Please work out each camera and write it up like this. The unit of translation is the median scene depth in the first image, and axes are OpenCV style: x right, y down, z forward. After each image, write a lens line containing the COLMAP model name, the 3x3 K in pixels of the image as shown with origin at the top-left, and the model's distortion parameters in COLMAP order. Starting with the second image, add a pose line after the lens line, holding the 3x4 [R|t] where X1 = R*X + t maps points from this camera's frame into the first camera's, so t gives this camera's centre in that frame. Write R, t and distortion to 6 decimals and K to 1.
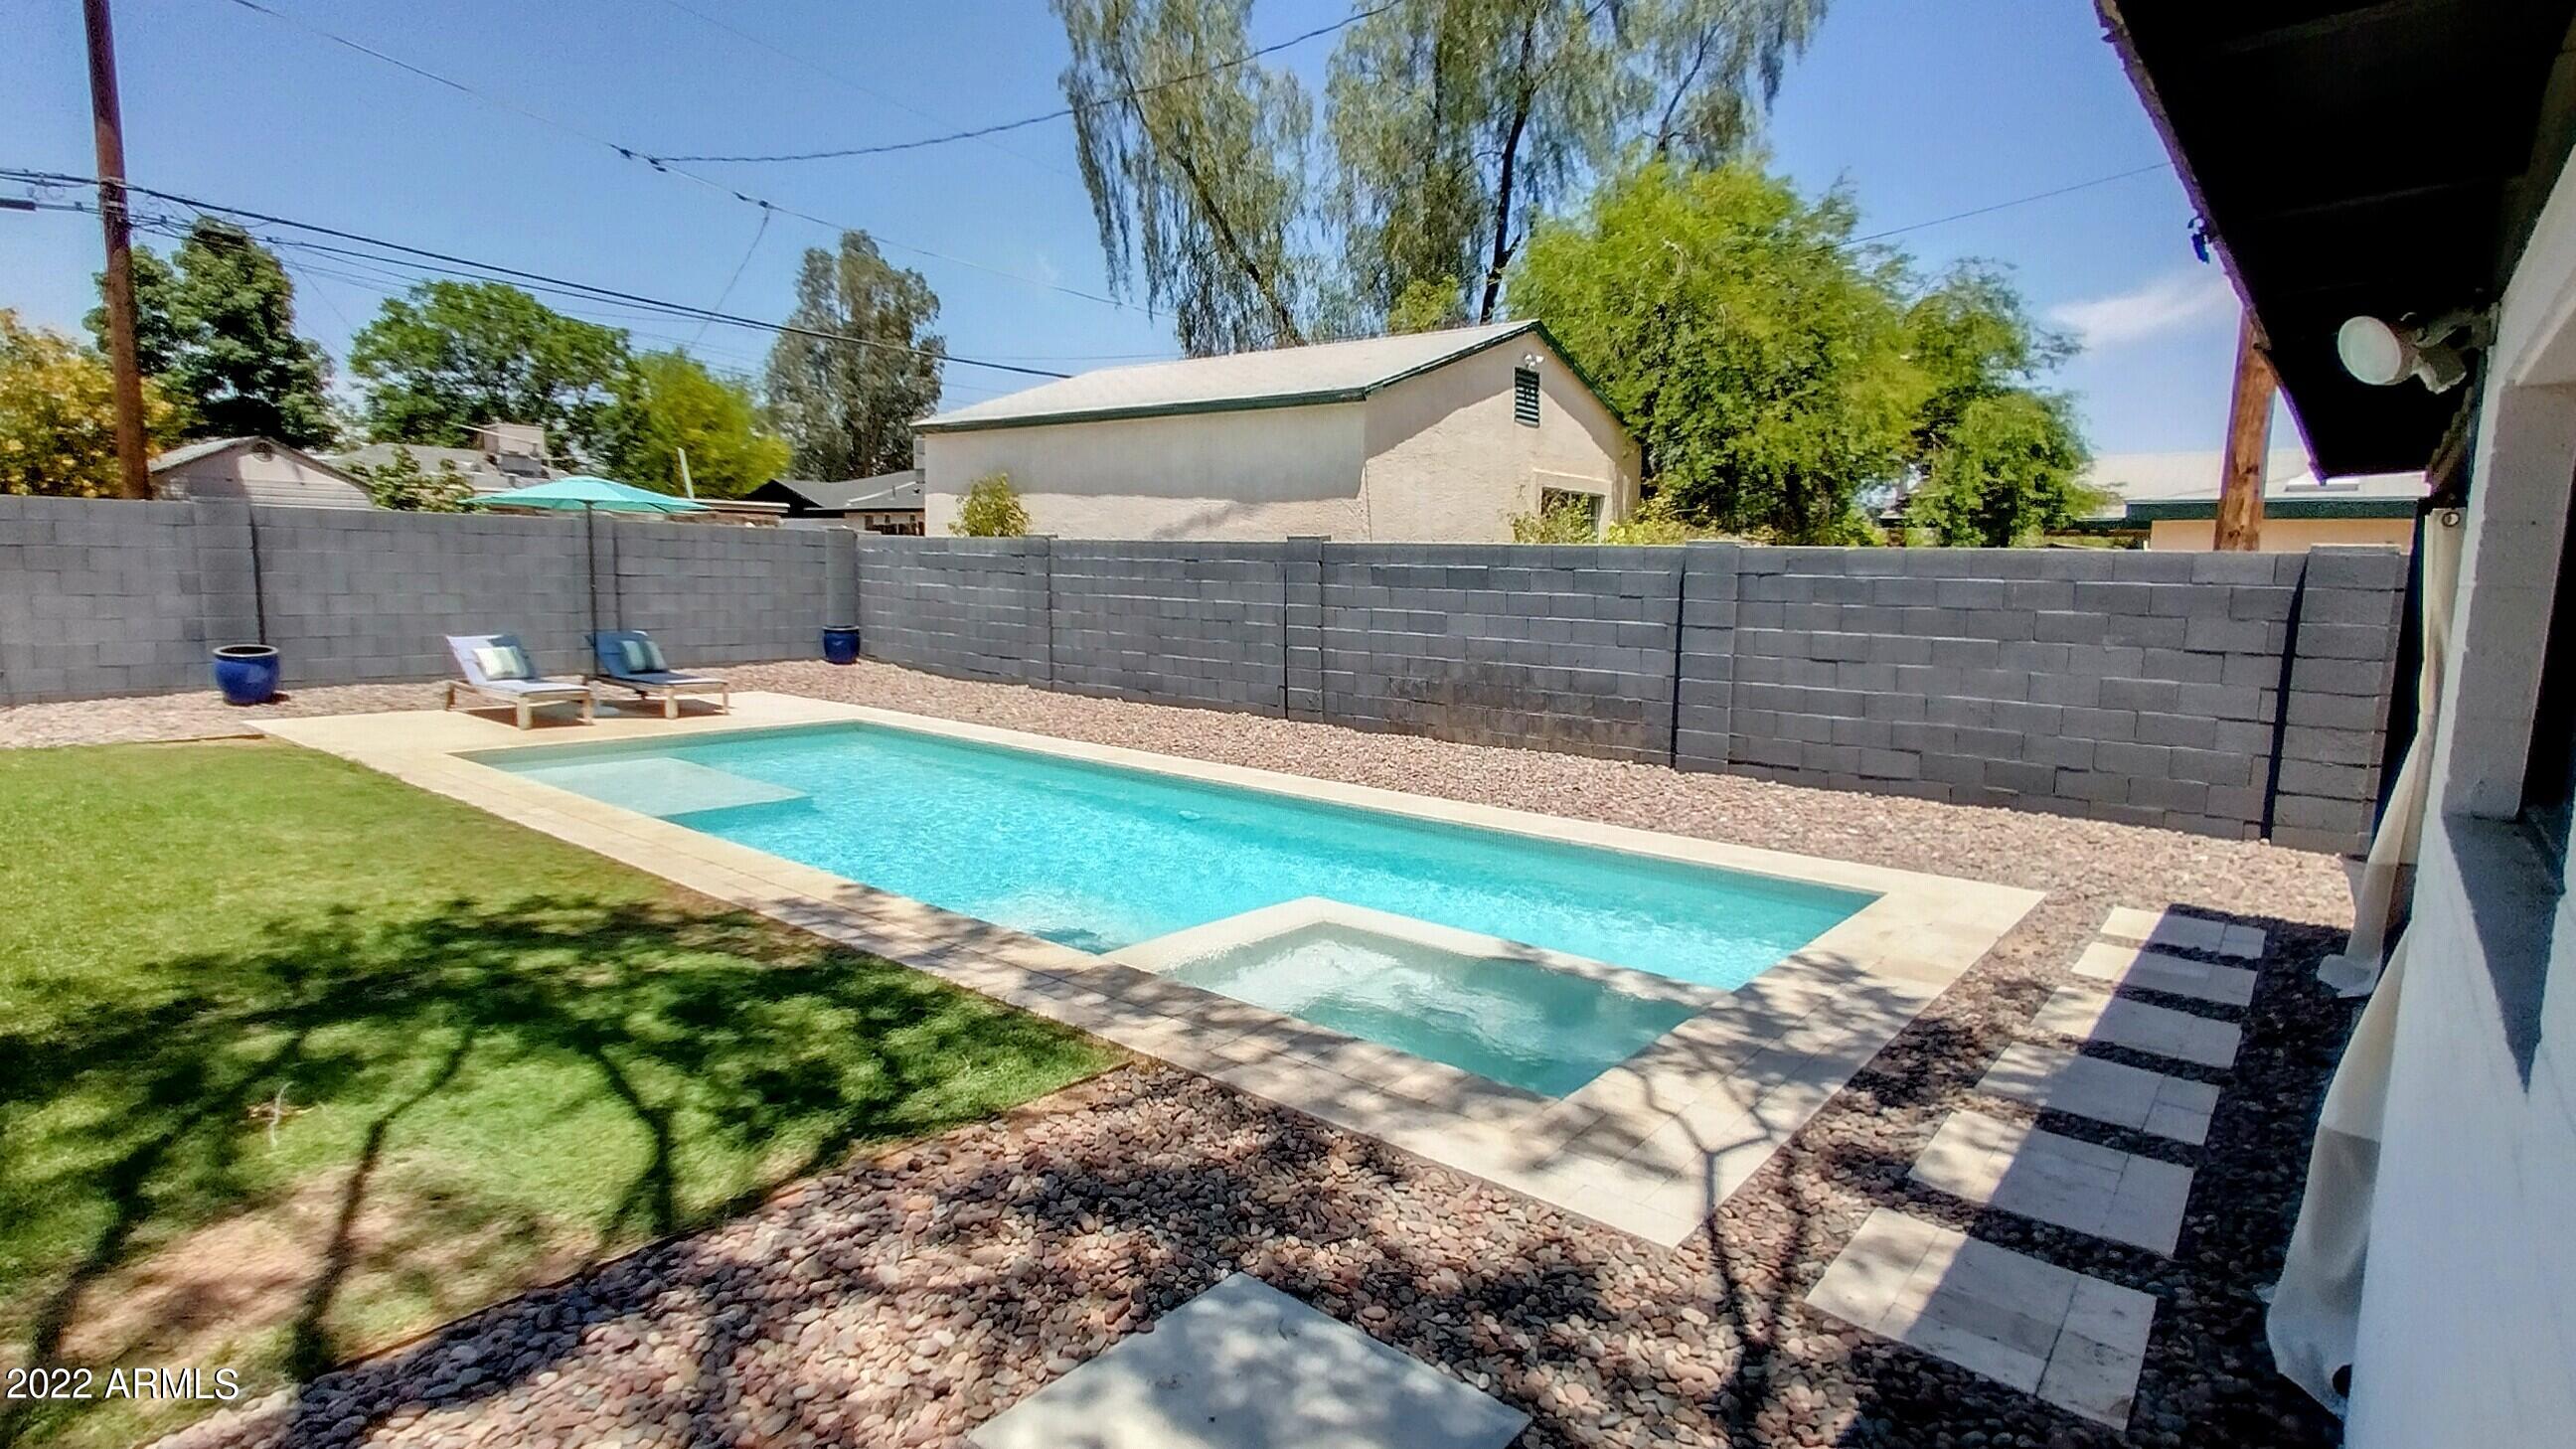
lens RADIAL K [[1303.4, 0, 1288.0], [0, 1303.4, 724.5], [0, 0, 1]] dist [0.018845, 0.000248]
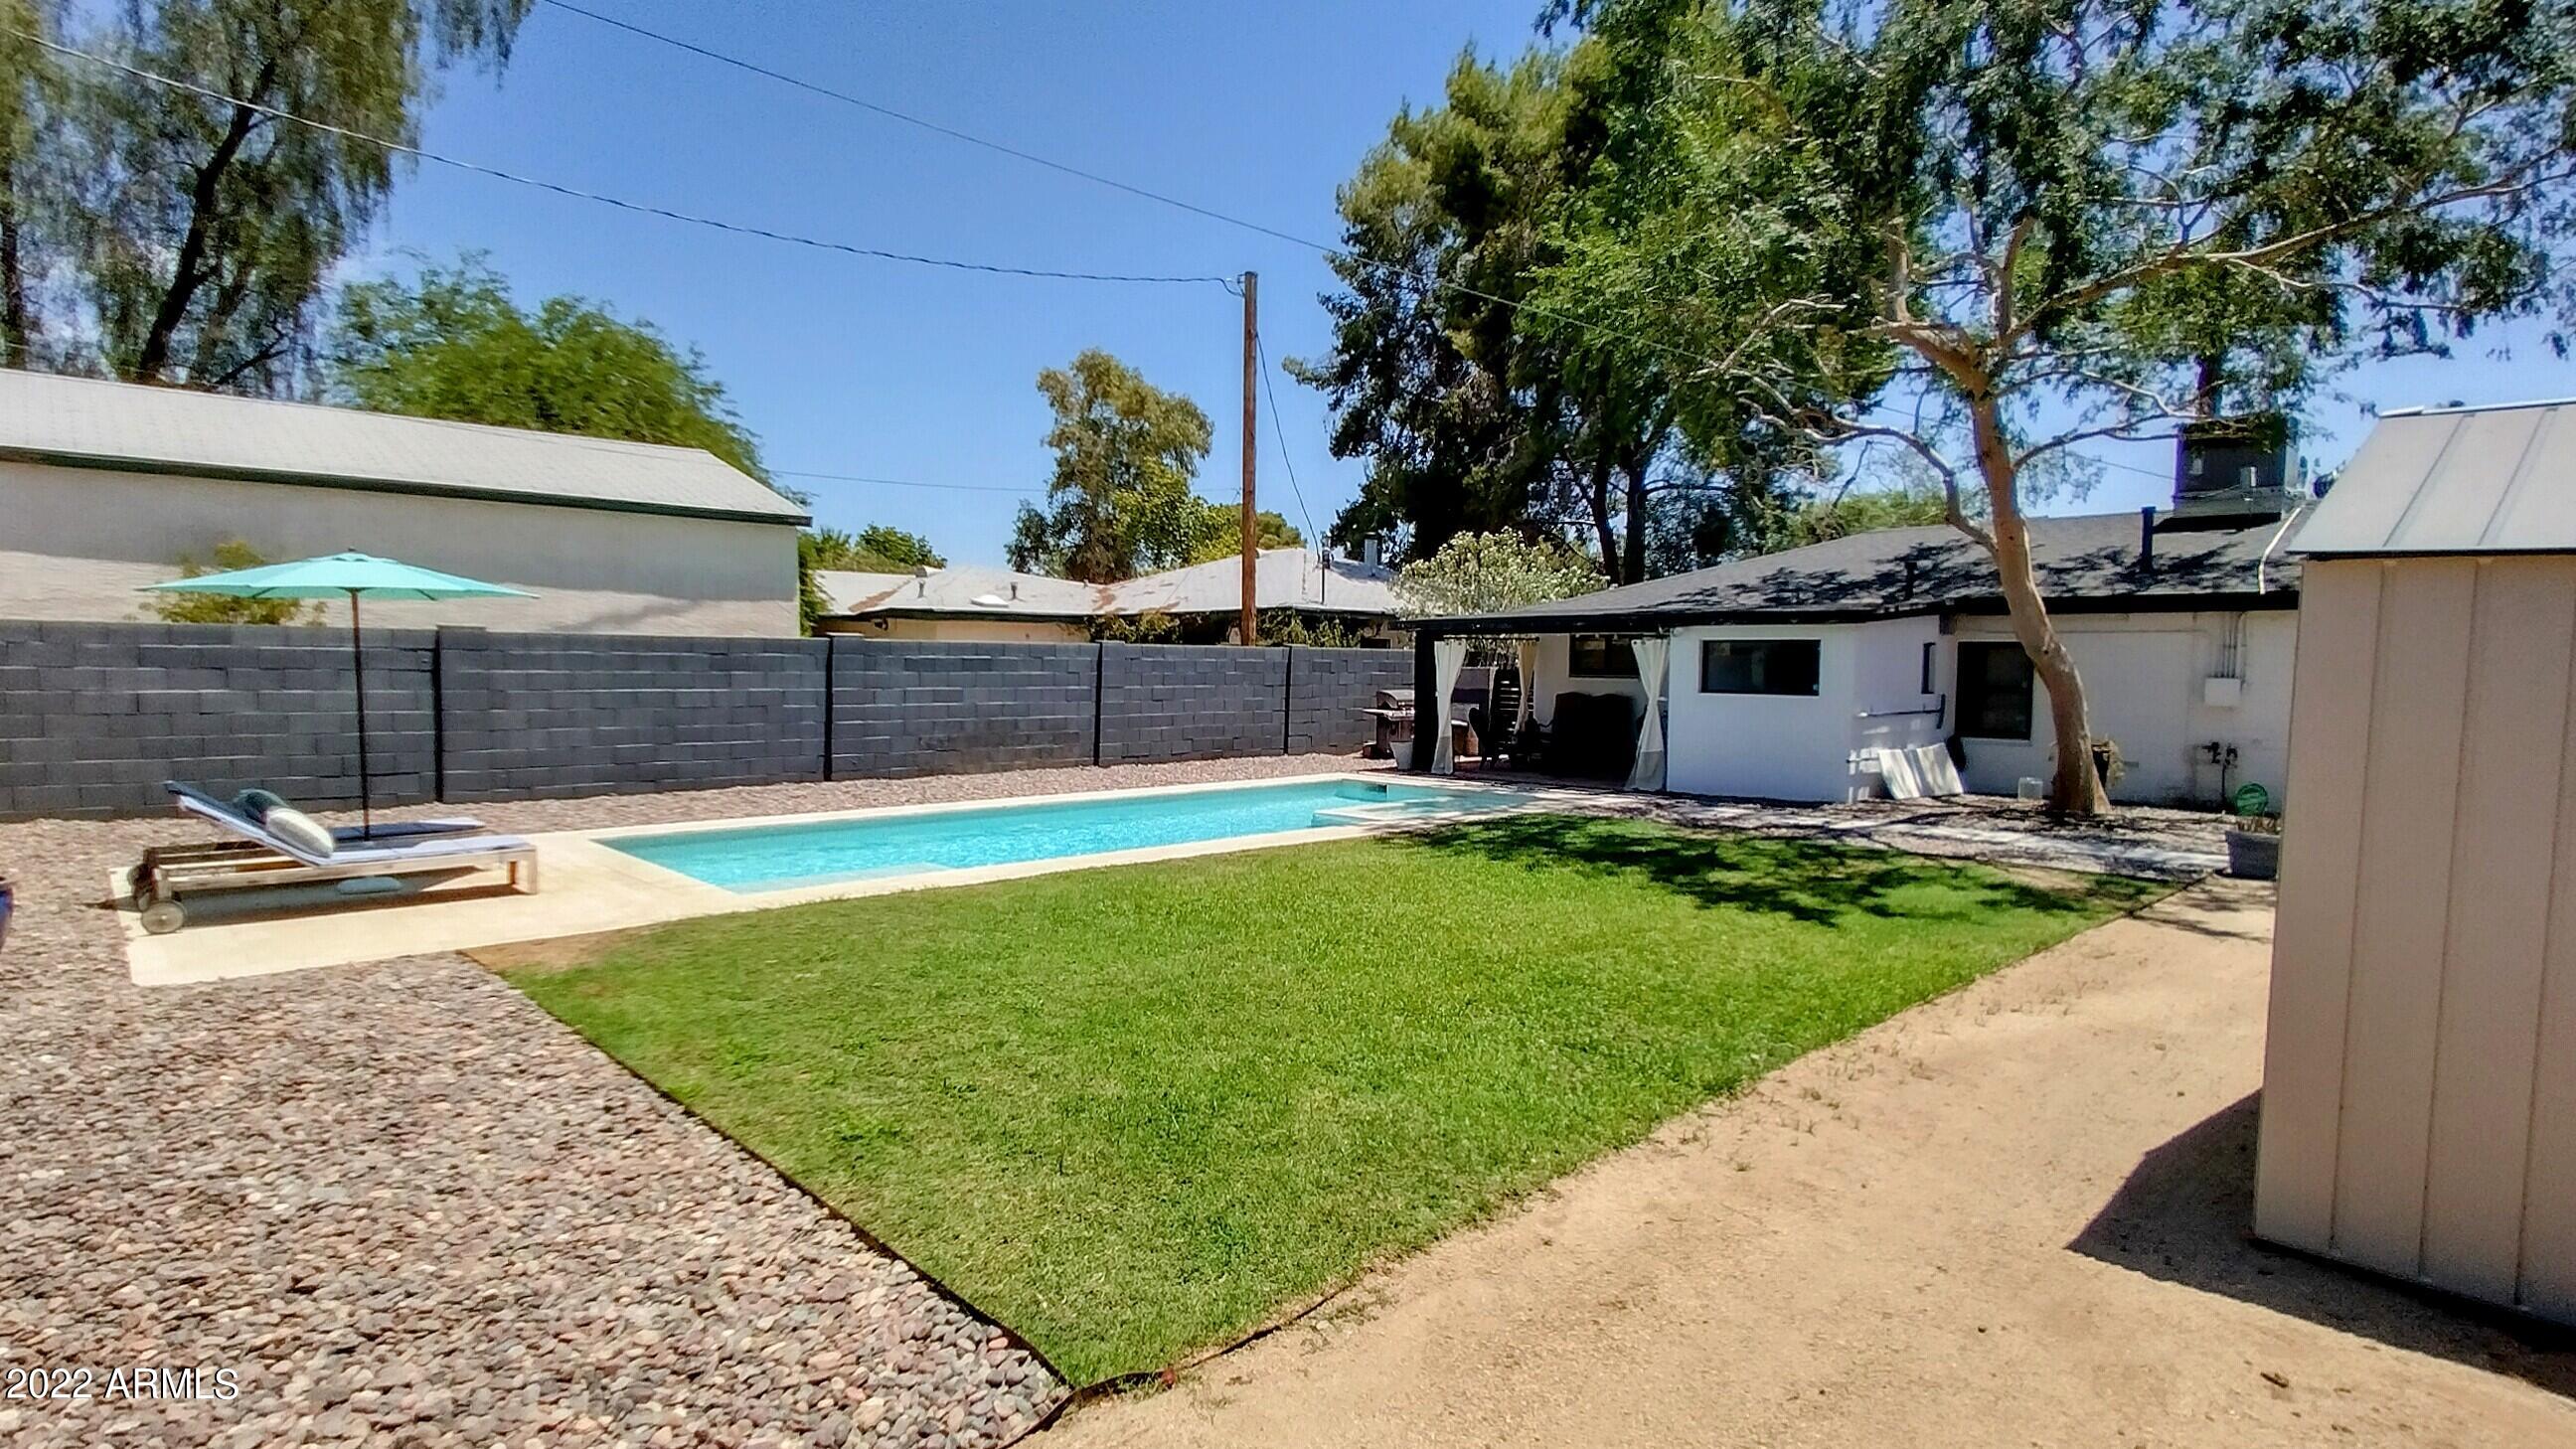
lens RADIAL K [[1303.4, 0, 1288.0], [0, 1303.4, 724.5], [0, 0, 1]] dist [0.018845, 0.000248]
pose [[0.113582, -0.071385, 0.990961, -1.303372], [0.116716, 0.991468, 0.058044, -0.087466], [-0.986649, 0.109068, 0.120945, 0.461466]]
